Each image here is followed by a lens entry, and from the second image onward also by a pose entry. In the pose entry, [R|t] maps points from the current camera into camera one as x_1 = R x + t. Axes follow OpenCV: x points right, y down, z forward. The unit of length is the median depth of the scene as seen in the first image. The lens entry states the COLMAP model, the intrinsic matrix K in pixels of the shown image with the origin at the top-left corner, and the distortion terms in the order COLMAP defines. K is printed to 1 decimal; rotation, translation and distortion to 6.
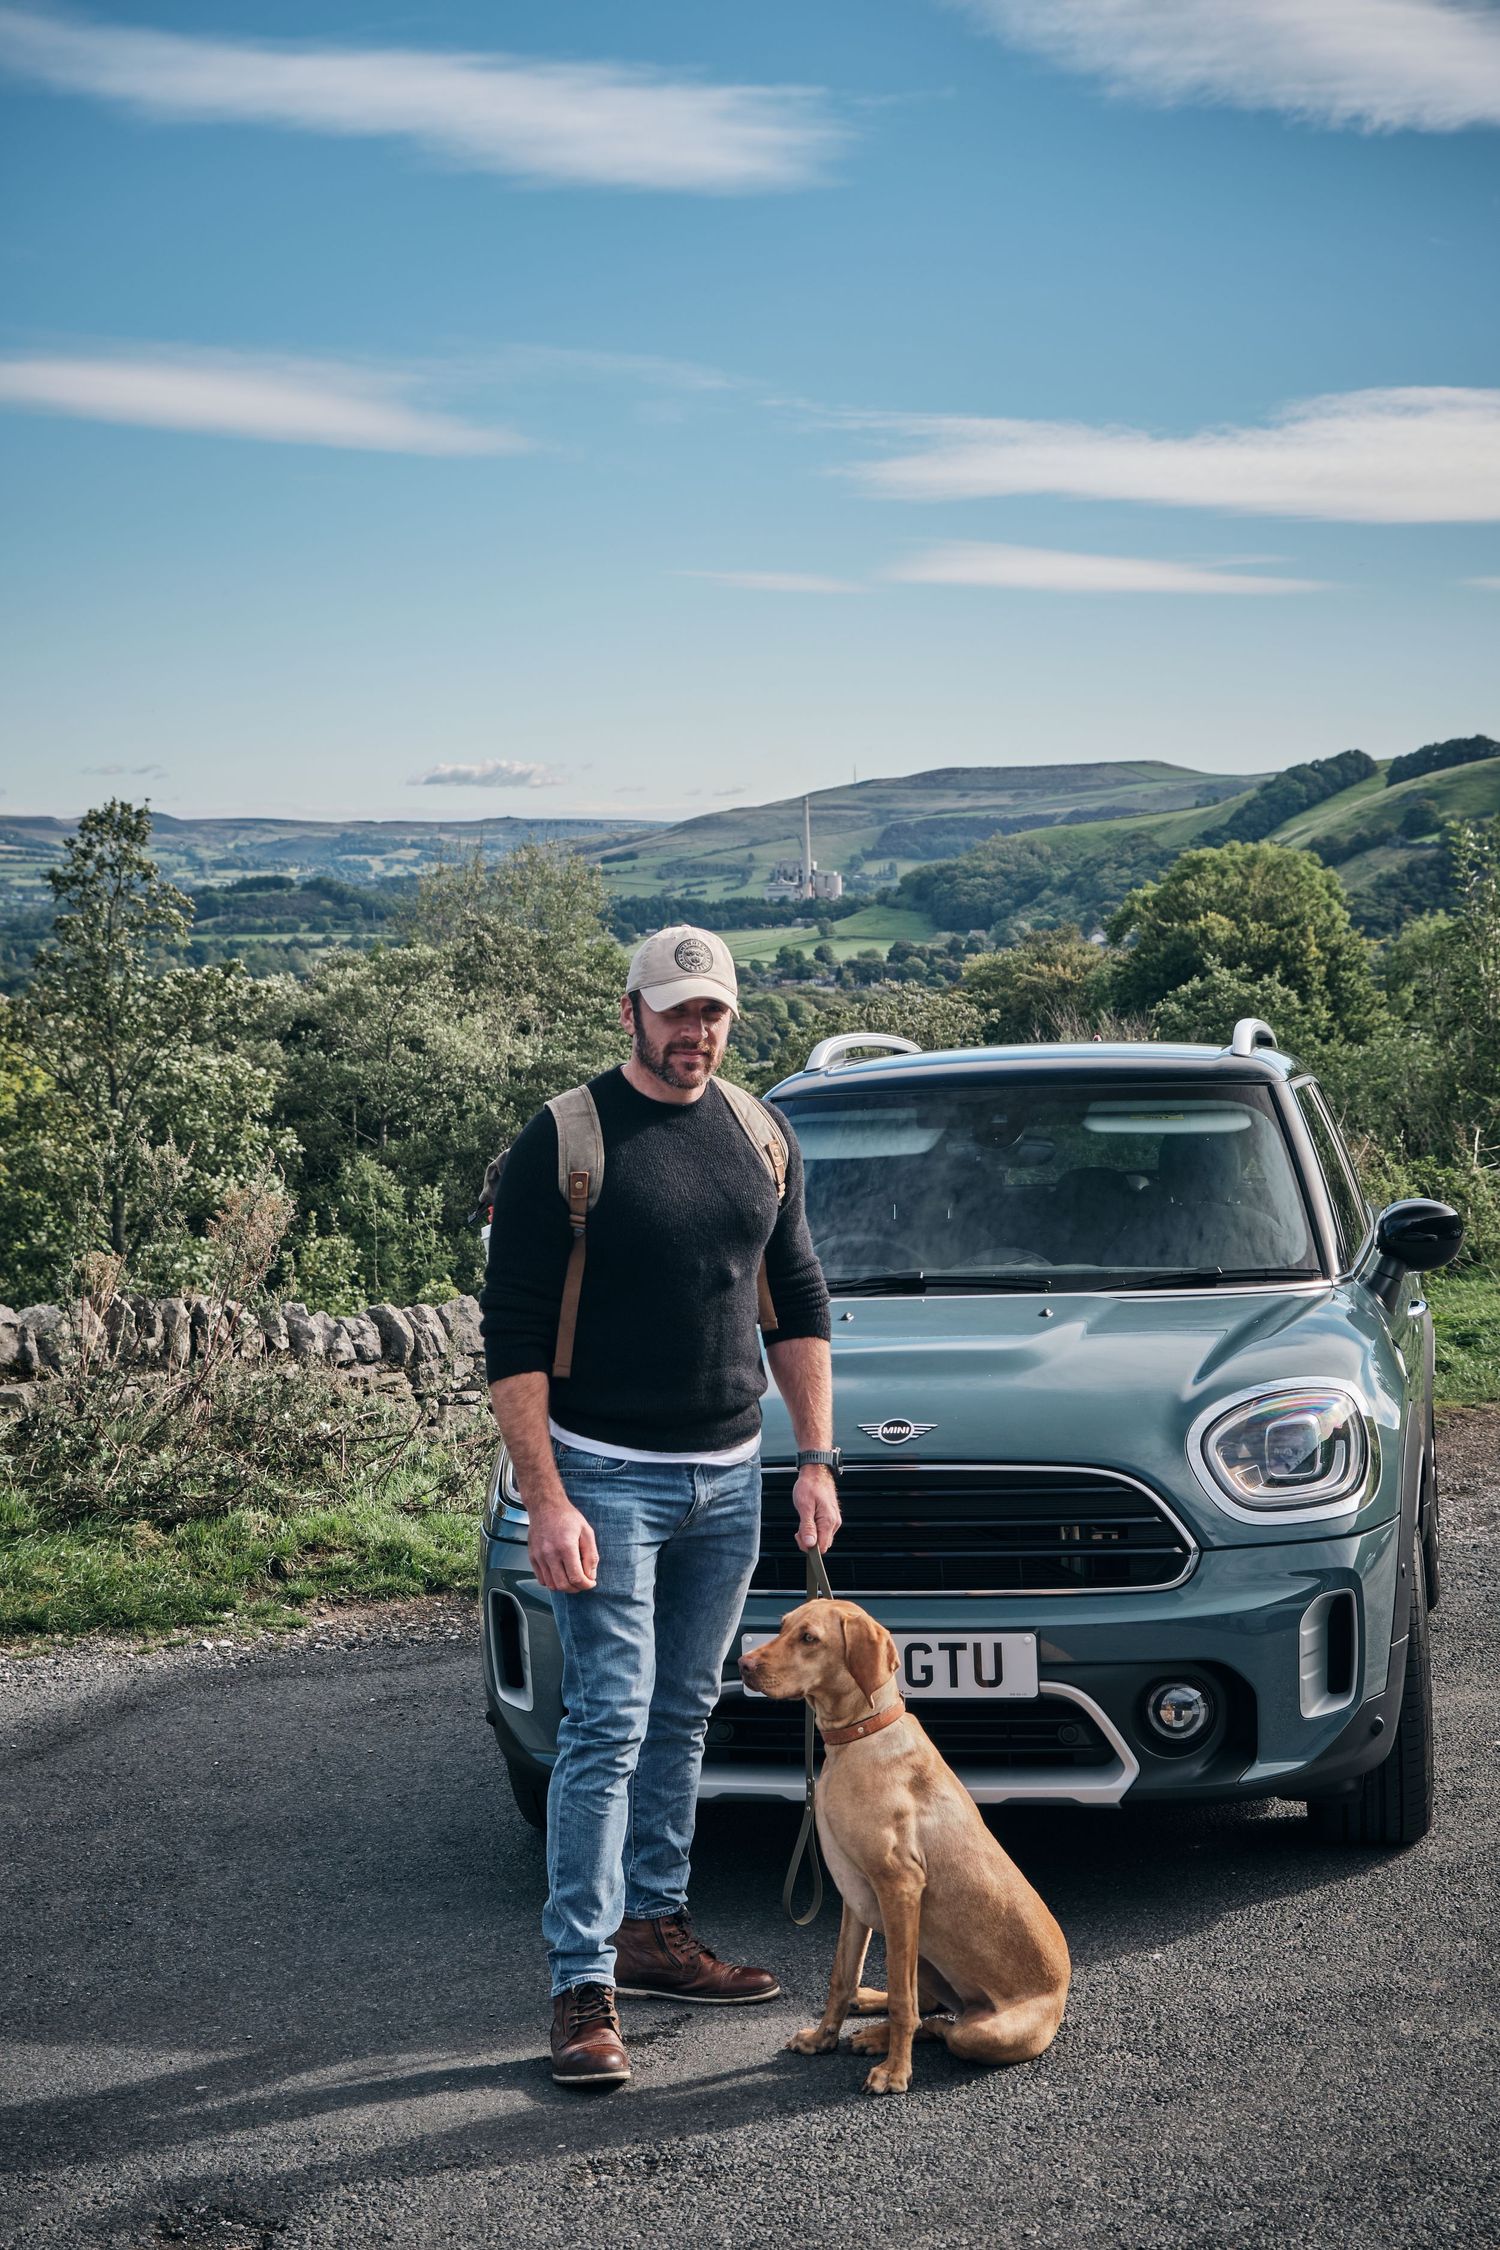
lens RADIAL K [[3789.1, 0, 750.0], [0, 3789.1, 1125.0], [0, 0, 1]] dist [0.074668, -0.071031]
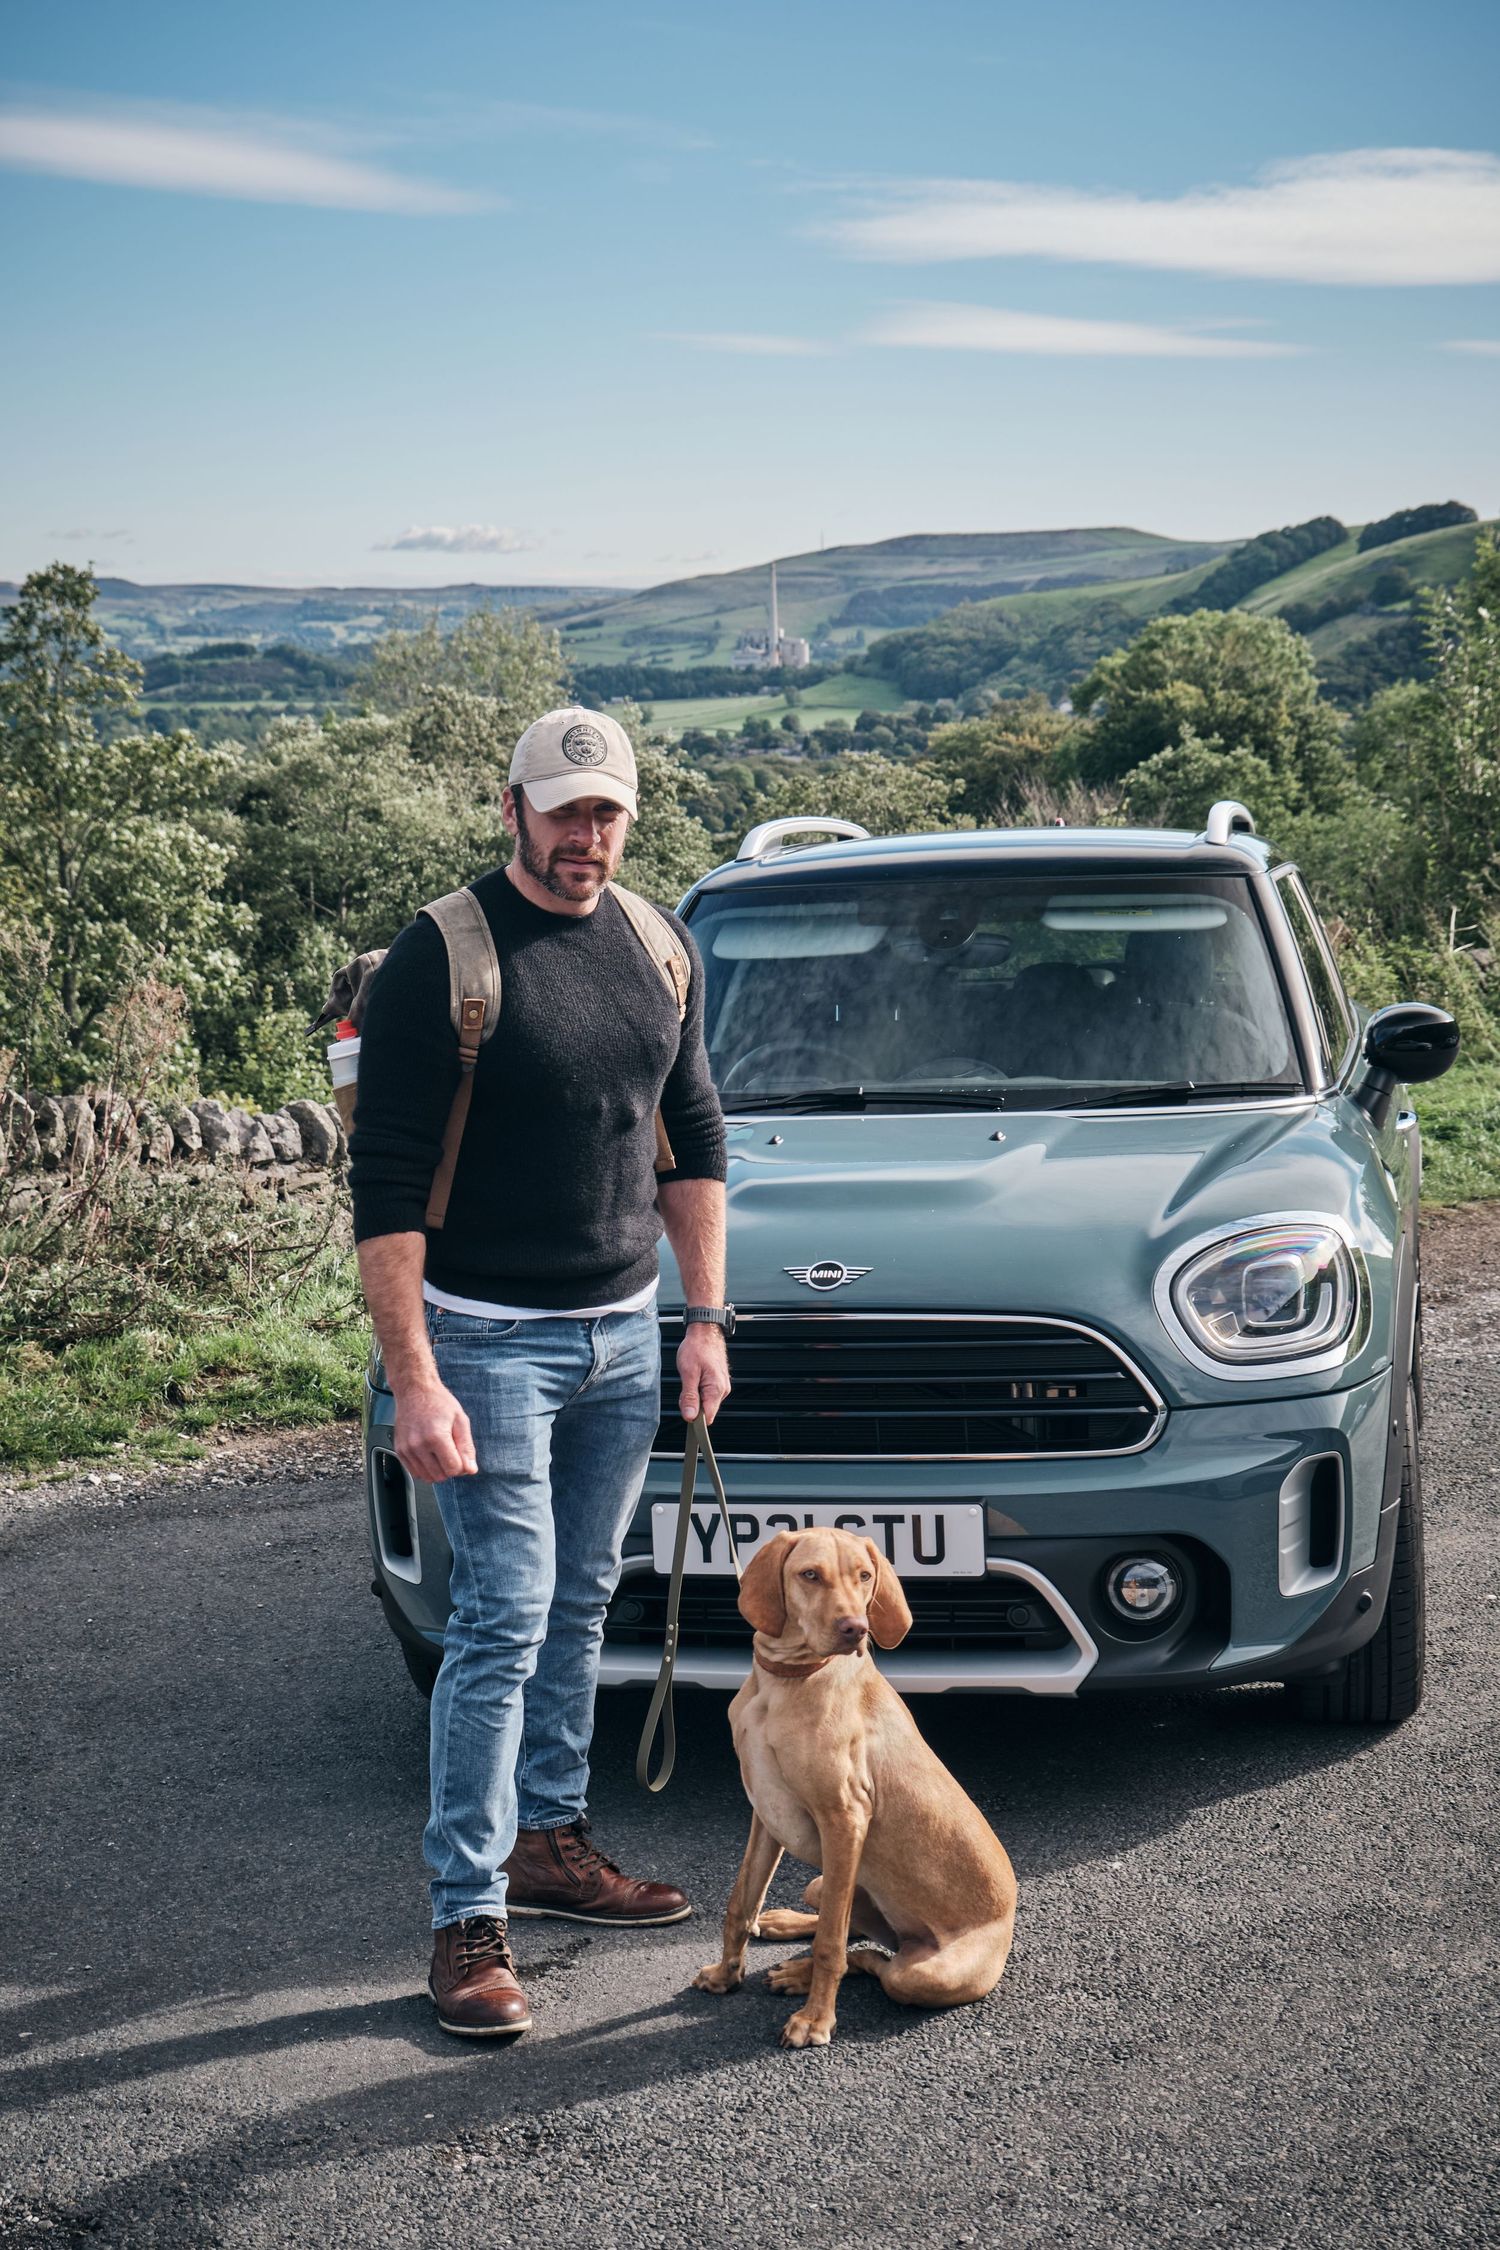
lens RADIAL K [[3793.2, 0, 750.0], [0, 3793.2, 1125.0], [0, 0, 1]] dist [0.081939, -0.041904]
pose [[0.999961, 0.000007, 0.008878, 0.010231], [-0.000543, 0.998176, 0.060361, -0.006340], [-0.008861, -0.060363, 0.998137, 0.093909]]
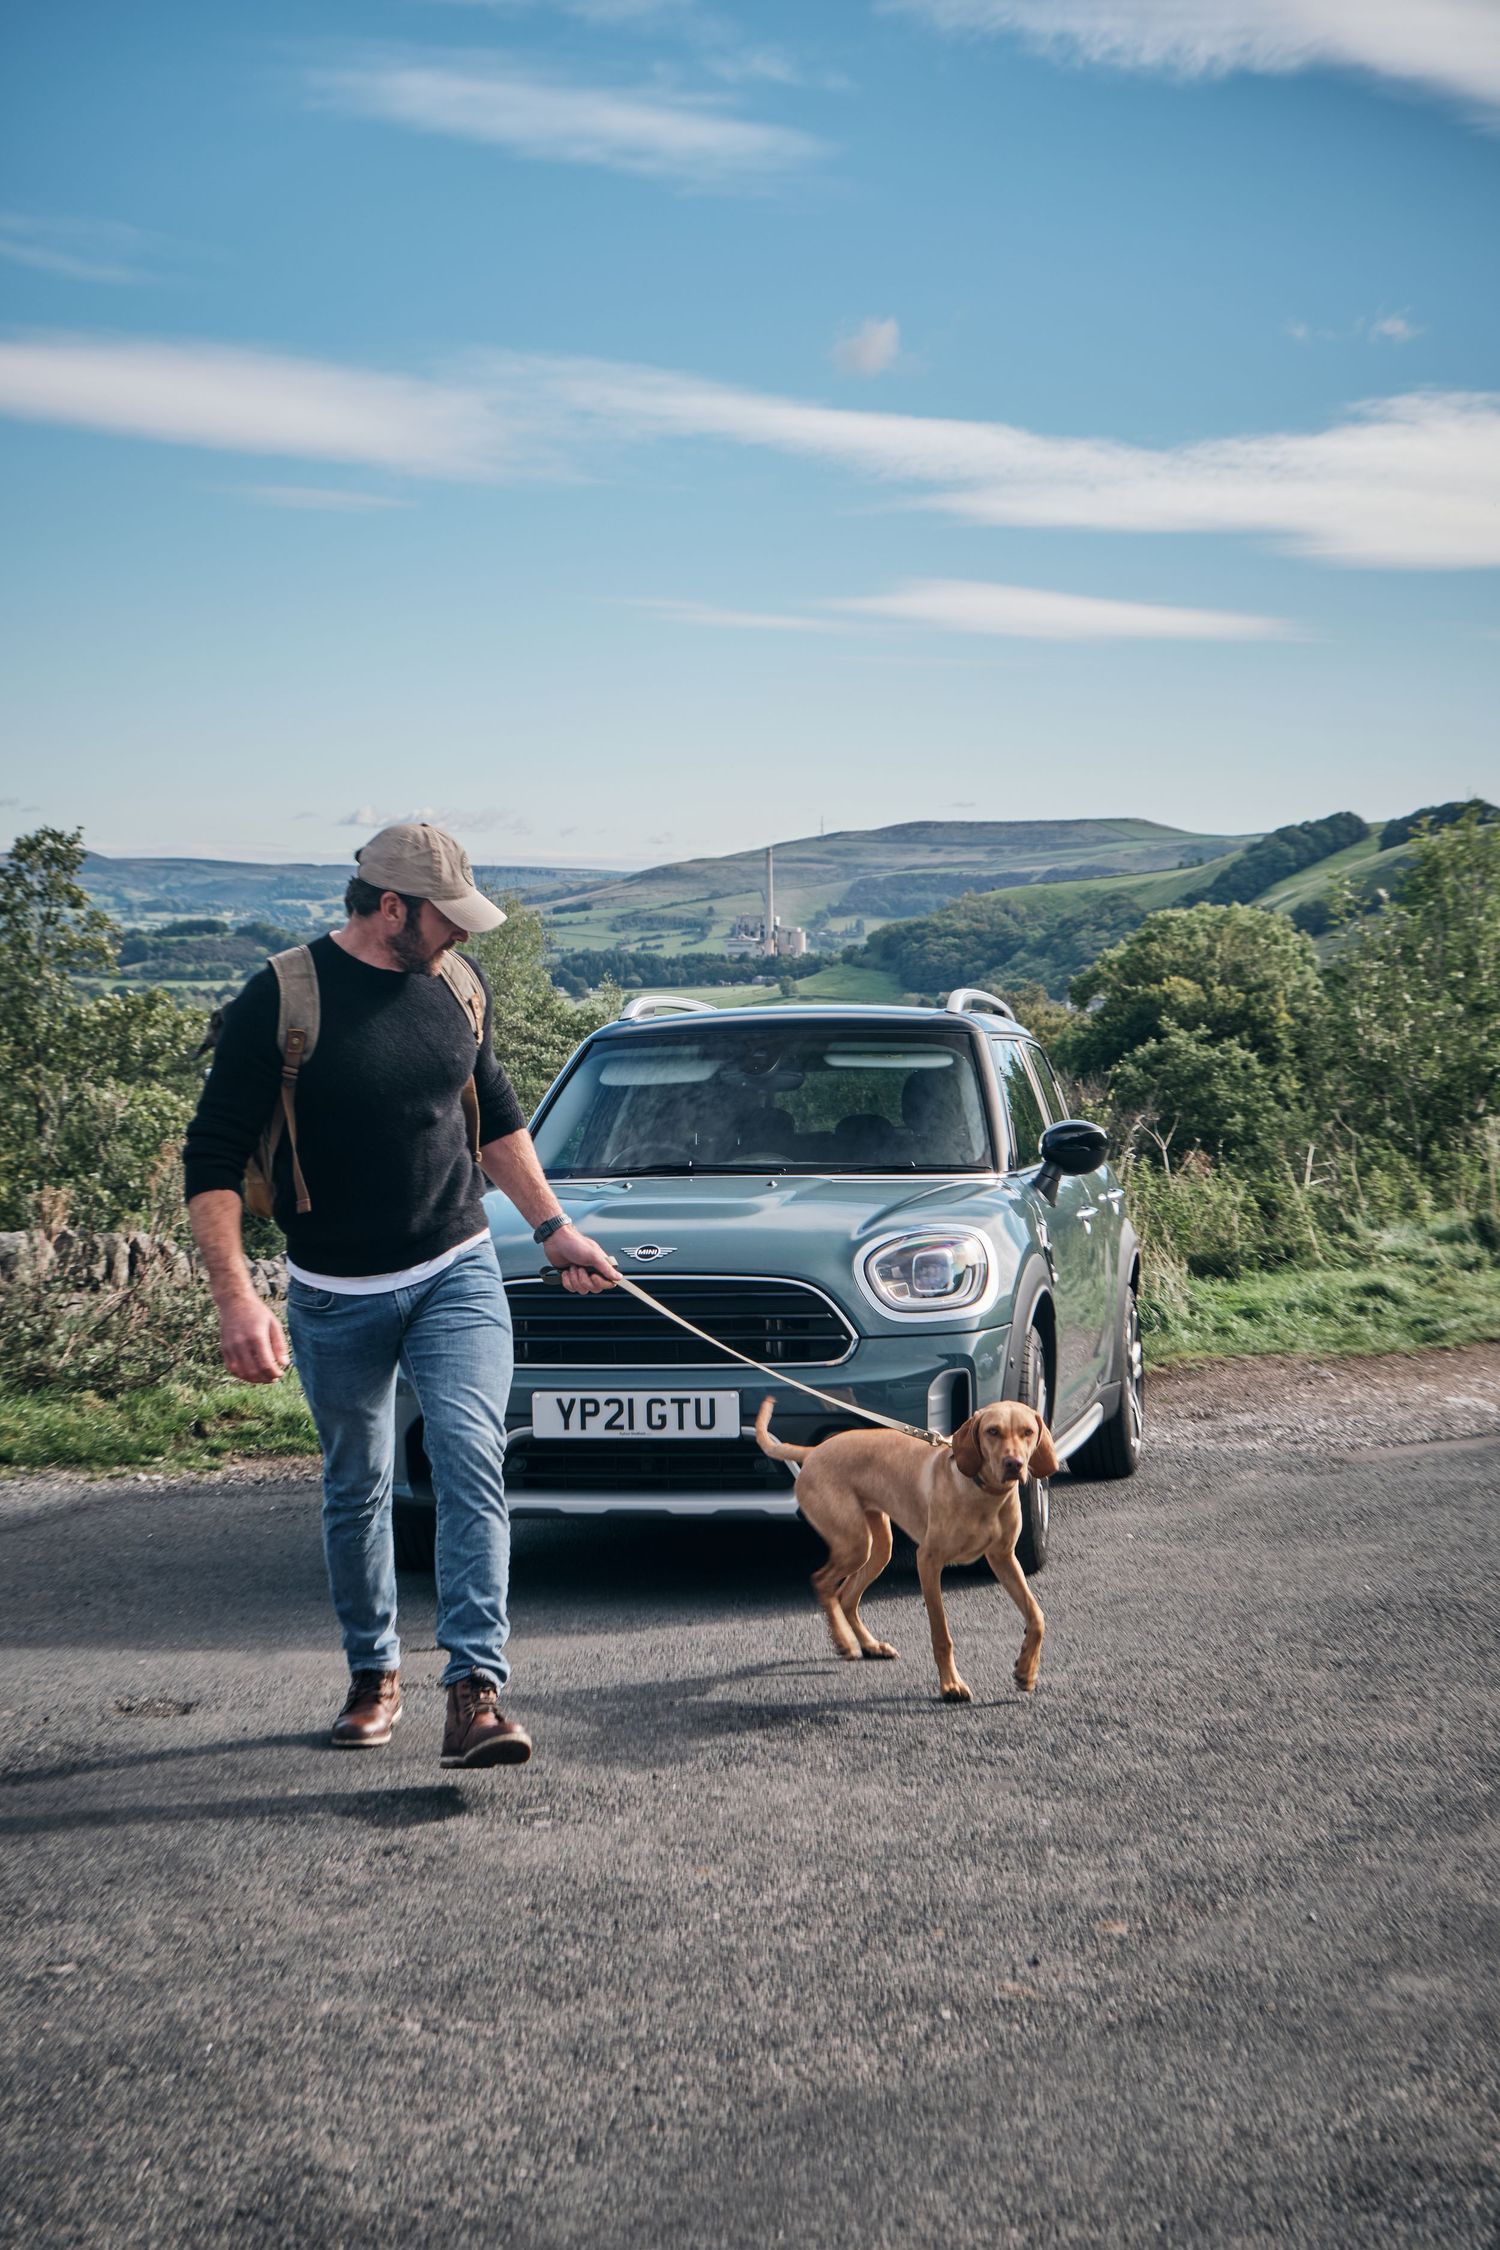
lens RADIAL K [[3996.9, 0, 750.0], [0, 3996.9, 1125.0], [0, 0, 1]] dist [0.087622, 0.097948]
pose [[0.999720, 0.020838, 0.011203, 0.047356], [-0.020643, 0.999639, -0.017205, 0.046987], [-0.011557, 0.016969, 0.999789, -0.382340]]
